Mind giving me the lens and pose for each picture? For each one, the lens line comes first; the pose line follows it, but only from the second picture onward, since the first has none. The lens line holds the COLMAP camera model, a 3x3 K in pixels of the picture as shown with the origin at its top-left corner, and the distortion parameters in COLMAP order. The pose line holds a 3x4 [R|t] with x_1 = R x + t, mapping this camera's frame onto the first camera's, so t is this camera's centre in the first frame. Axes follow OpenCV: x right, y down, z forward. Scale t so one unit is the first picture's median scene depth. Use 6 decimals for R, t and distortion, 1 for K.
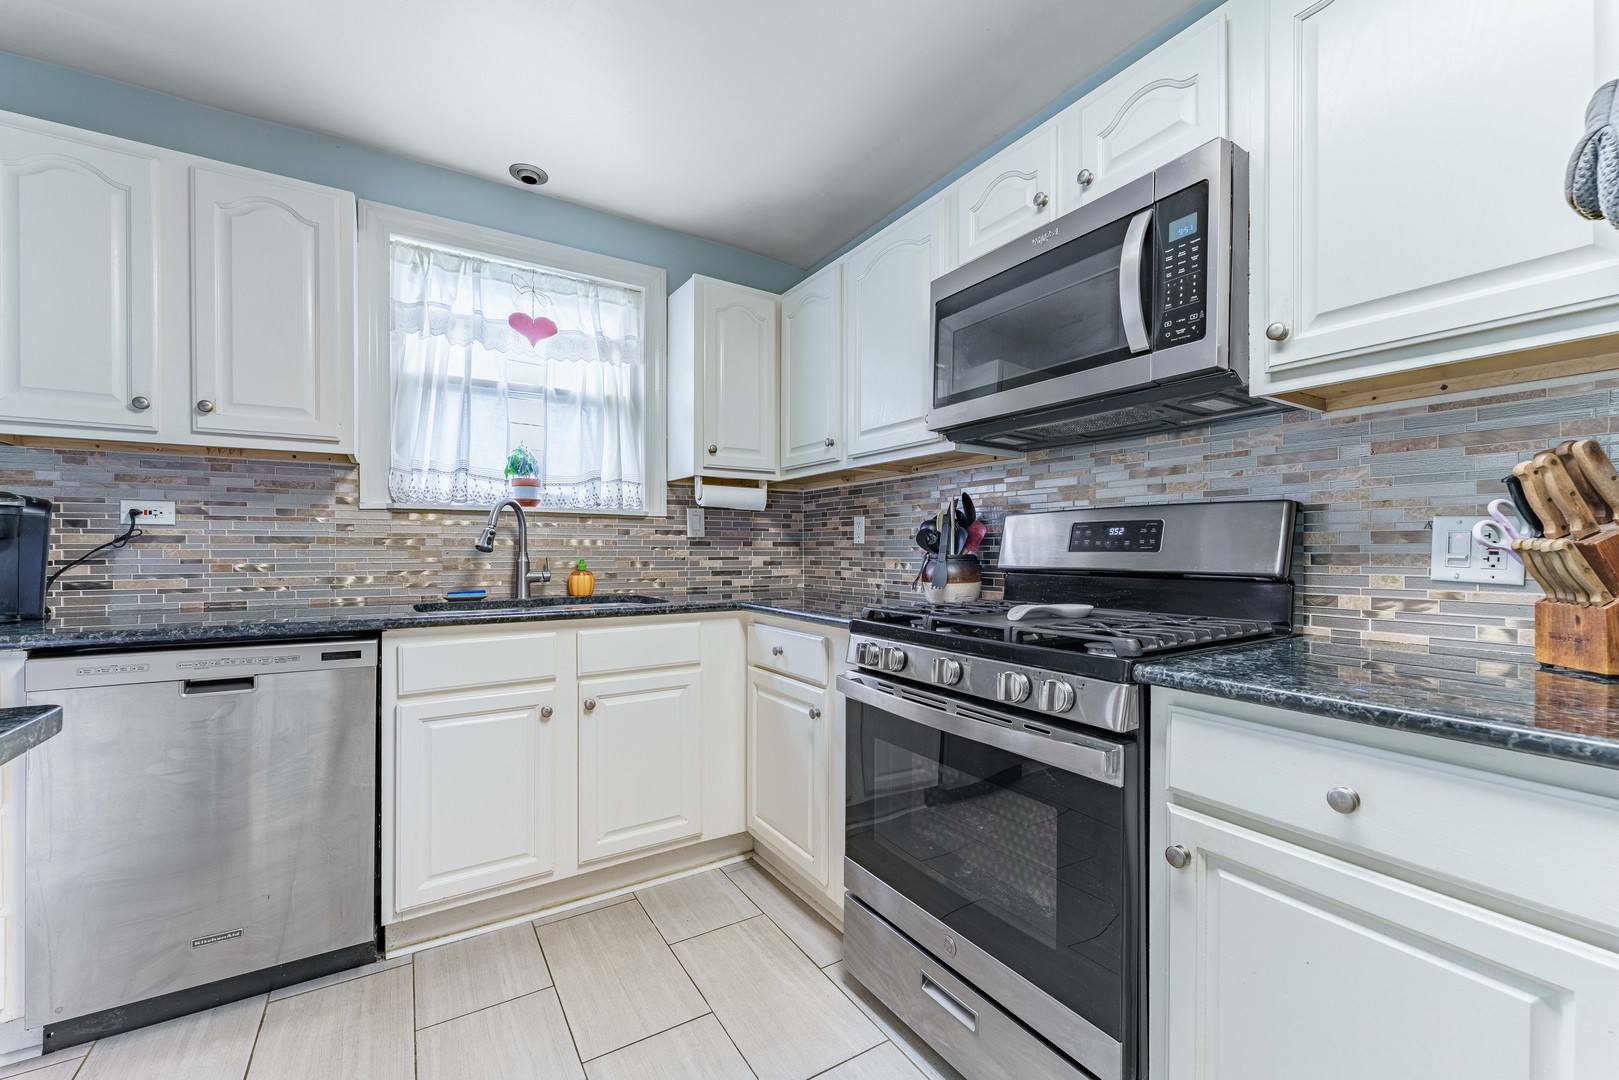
lens RADIAL K [[660.9, 0, 820.2], [0, 660.9, 550.4], [0, 0, 1]] dist [0.003953, -0.001296]
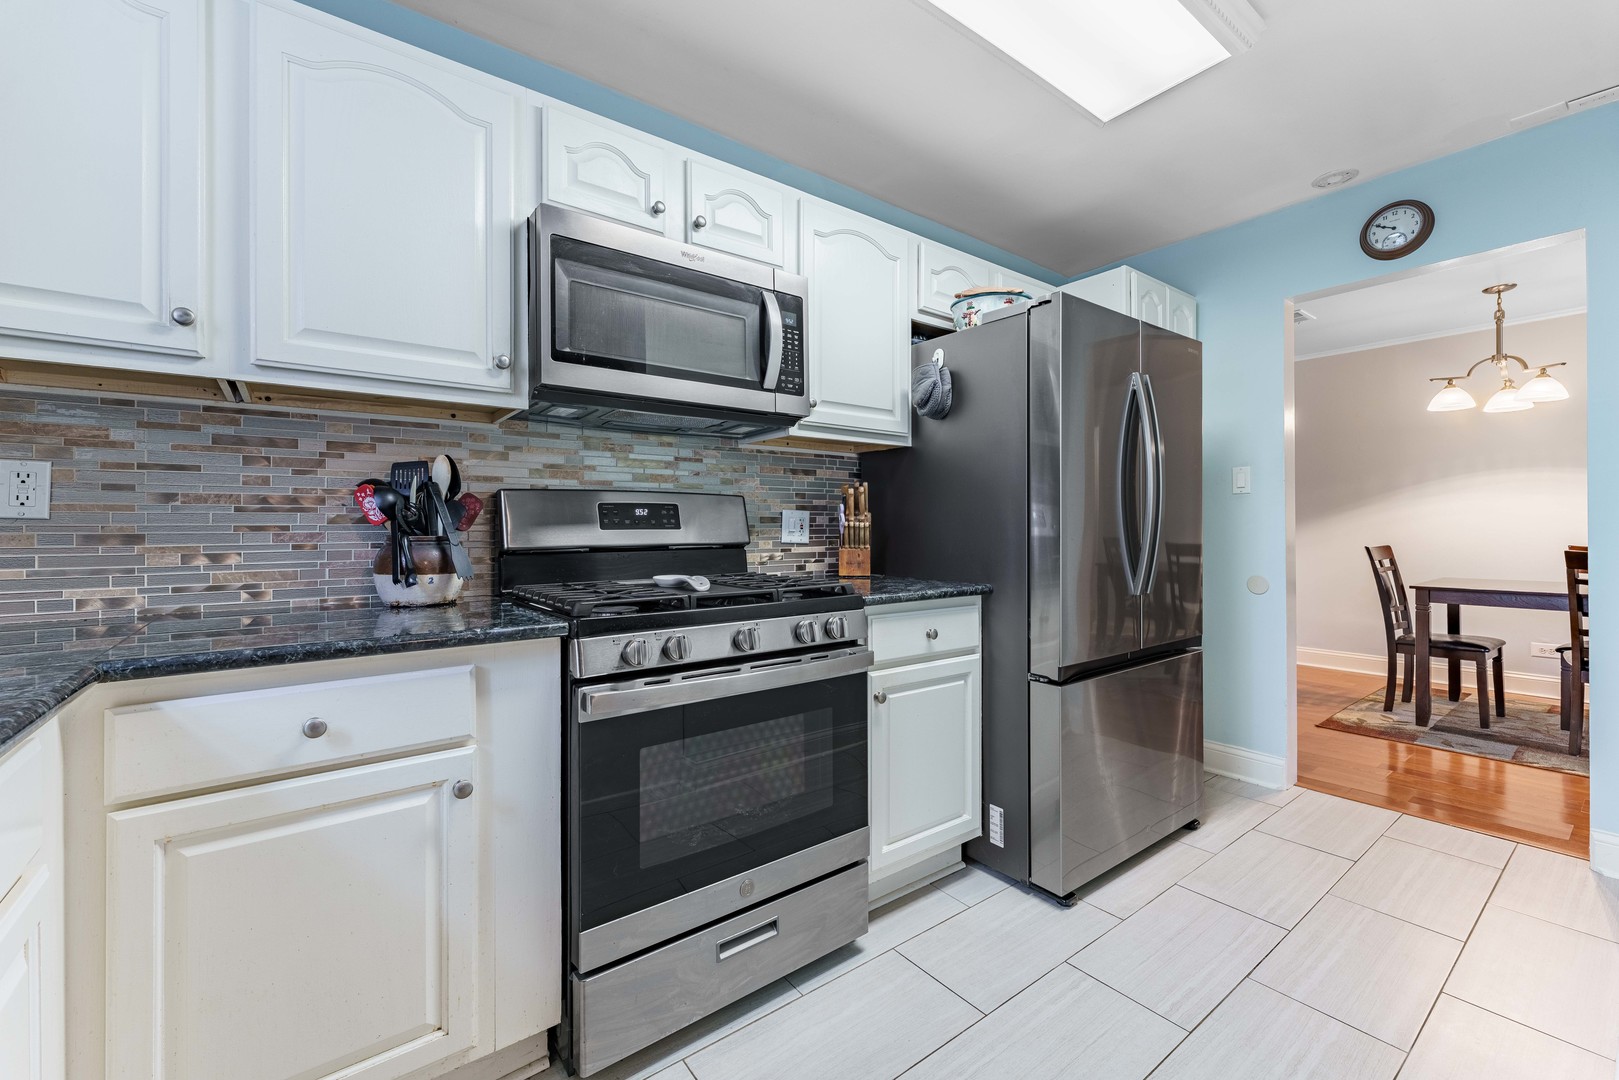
lens RADIAL K [[660.9, 0, 812.6], [0, 660.9, 525.0], [0, 0, 1]] dist [0.003953, -0.001296]
pose [[-0.081989, 0.000478, 0.996633, -0.696478], [0.005895, 0.999983, 0.000005, -0.003765], [-0.996616, 0.005875, -0.081991, 0.751220]]
